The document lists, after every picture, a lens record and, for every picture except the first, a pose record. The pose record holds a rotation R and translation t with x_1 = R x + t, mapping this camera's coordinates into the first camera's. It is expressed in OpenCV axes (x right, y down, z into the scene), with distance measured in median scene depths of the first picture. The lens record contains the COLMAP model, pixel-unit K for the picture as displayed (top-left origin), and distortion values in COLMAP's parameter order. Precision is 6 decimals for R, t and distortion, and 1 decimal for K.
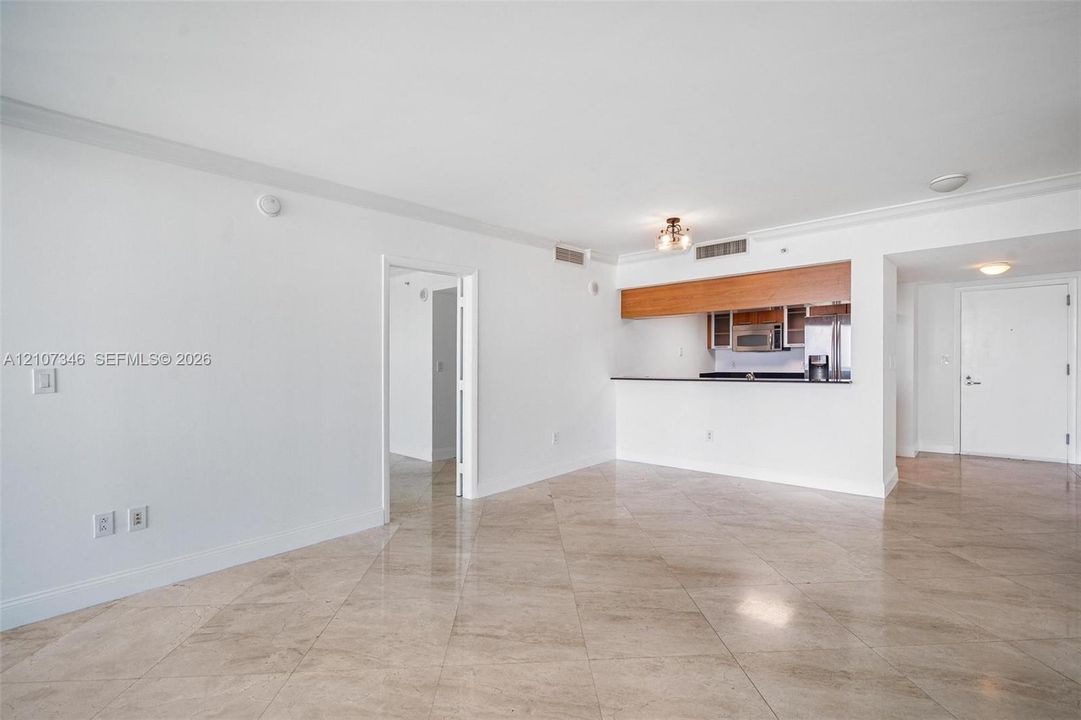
lens RADIAL K [[497.1, 0, 540.5], [0, 497.1, 360.0], [0, 0, 1]] dist [-0.001085, 0.000045]
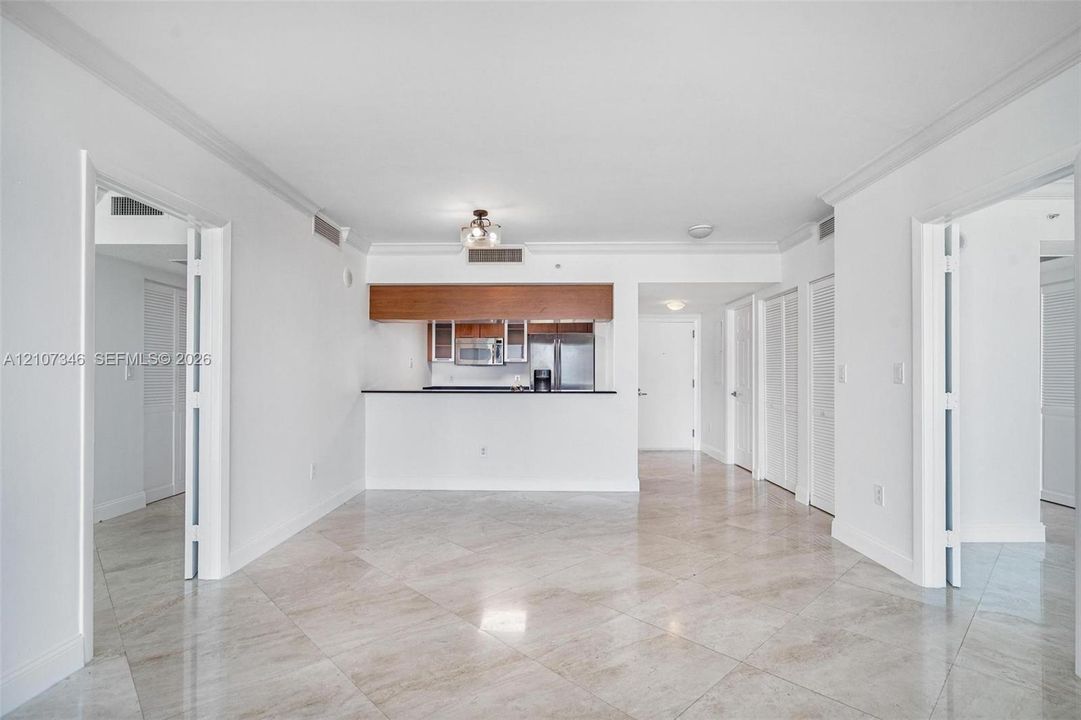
lens RADIAL K [[516.1, 0, 542.1], [0, 516.1, 377.7], [0, 0, 1]] dist [-0.001371, 0.000756]
pose [[0.748697, 0.013956, 0.662765, -0.200268], [-0.013859, 0.999889, -0.005400, 0.015141], [-0.662768, -0.005142, 0.748808, 0.172115]]
